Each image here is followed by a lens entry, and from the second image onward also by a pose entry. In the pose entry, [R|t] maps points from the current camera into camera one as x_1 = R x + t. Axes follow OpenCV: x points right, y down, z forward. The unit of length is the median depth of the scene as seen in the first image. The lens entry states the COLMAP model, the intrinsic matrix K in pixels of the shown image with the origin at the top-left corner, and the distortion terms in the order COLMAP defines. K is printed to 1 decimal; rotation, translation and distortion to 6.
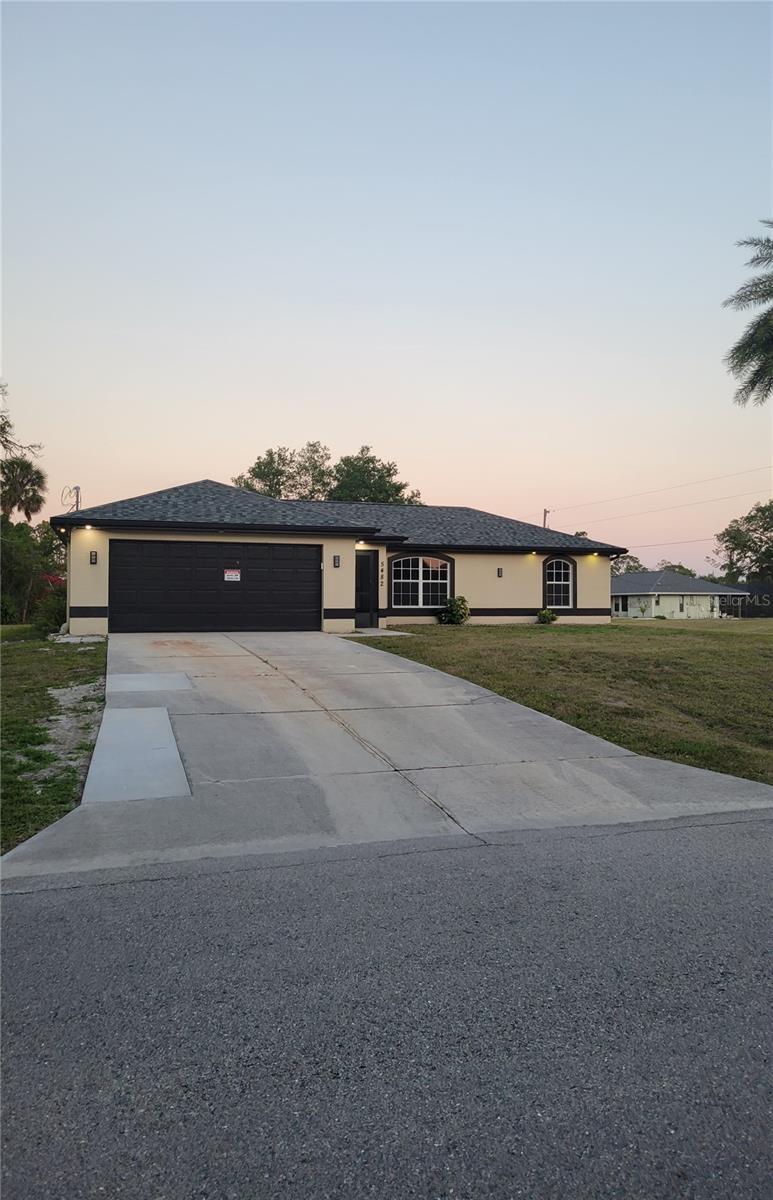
lens RADIAL K [[902.5, 0, 410.0], [0, 902.5, 594.0], [0, 0, 1]] dist [0.069109, 0.000804]
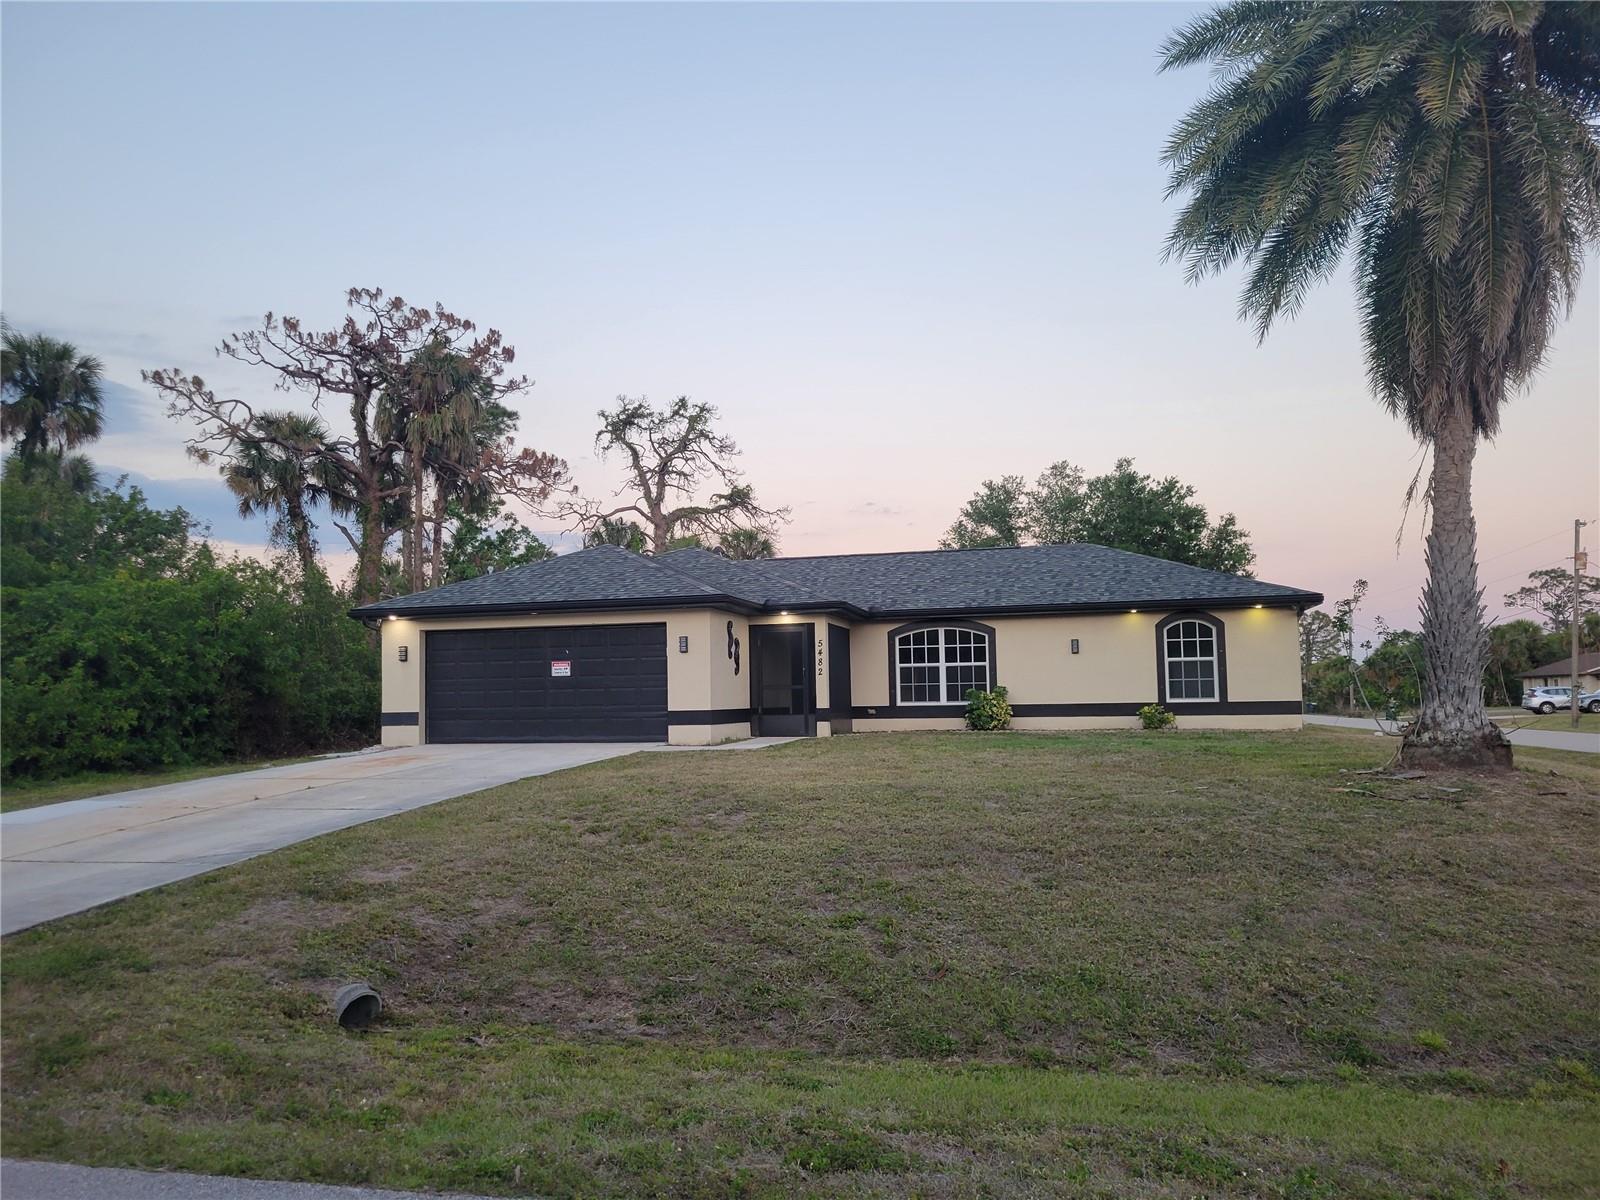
lens RADIAL K [[1204.6, 0, 738.4], [0, 1204.6, 619.1], [0, 0, 1]] dist [0.050046, -0.029079]
pose [[0.822026, -0.054163, -0.566868, 0.377137], [0.025107, 0.997946, -0.058943, 0.000951], [0.568896, 0.034220, 0.821697, 0.183100]]
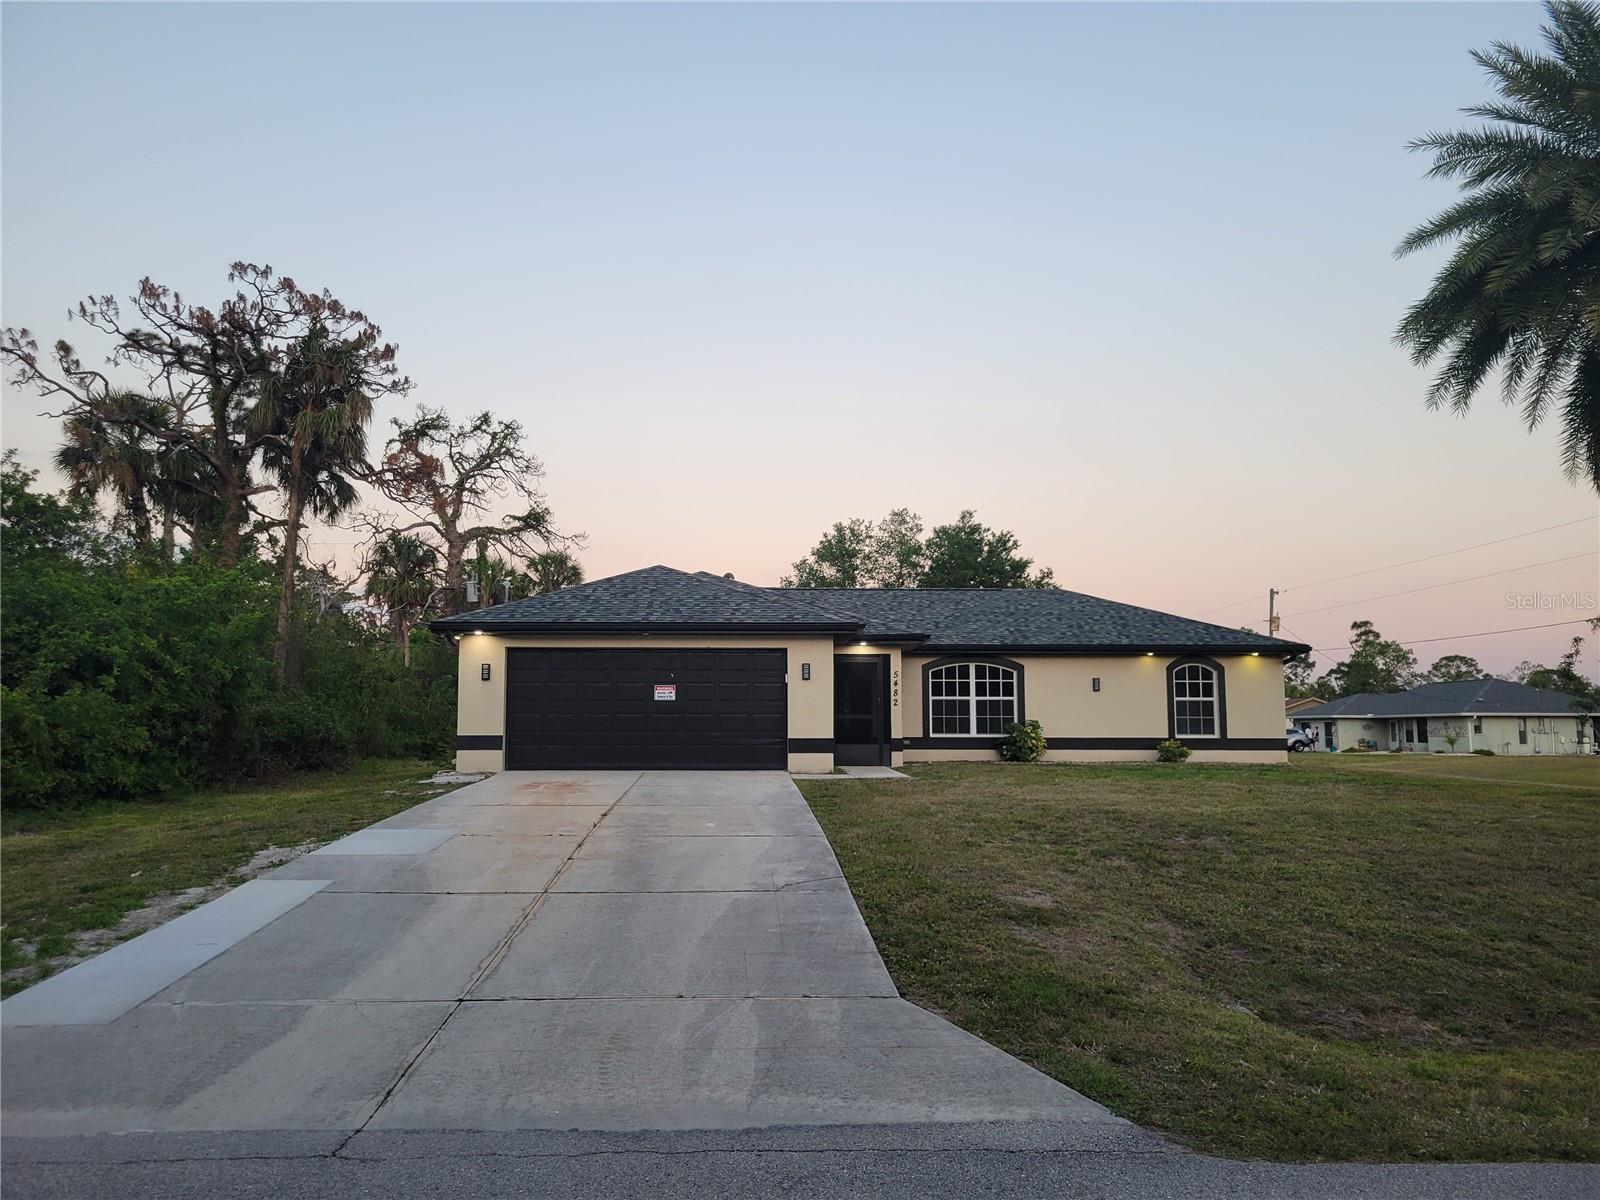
lens RADIAL K [[1204.6, 0, 795.1], [0, 1204.6, 611.4], [0, 0, 1]] dist [0.050046, -0.029079]
pose [[0.953103, -0.031102, -0.301045, 0.156491], [0.004851, 0.996148, -0.087557, -0.000129], [0.302608, 0.081990, 0.949582, 0.074300]]
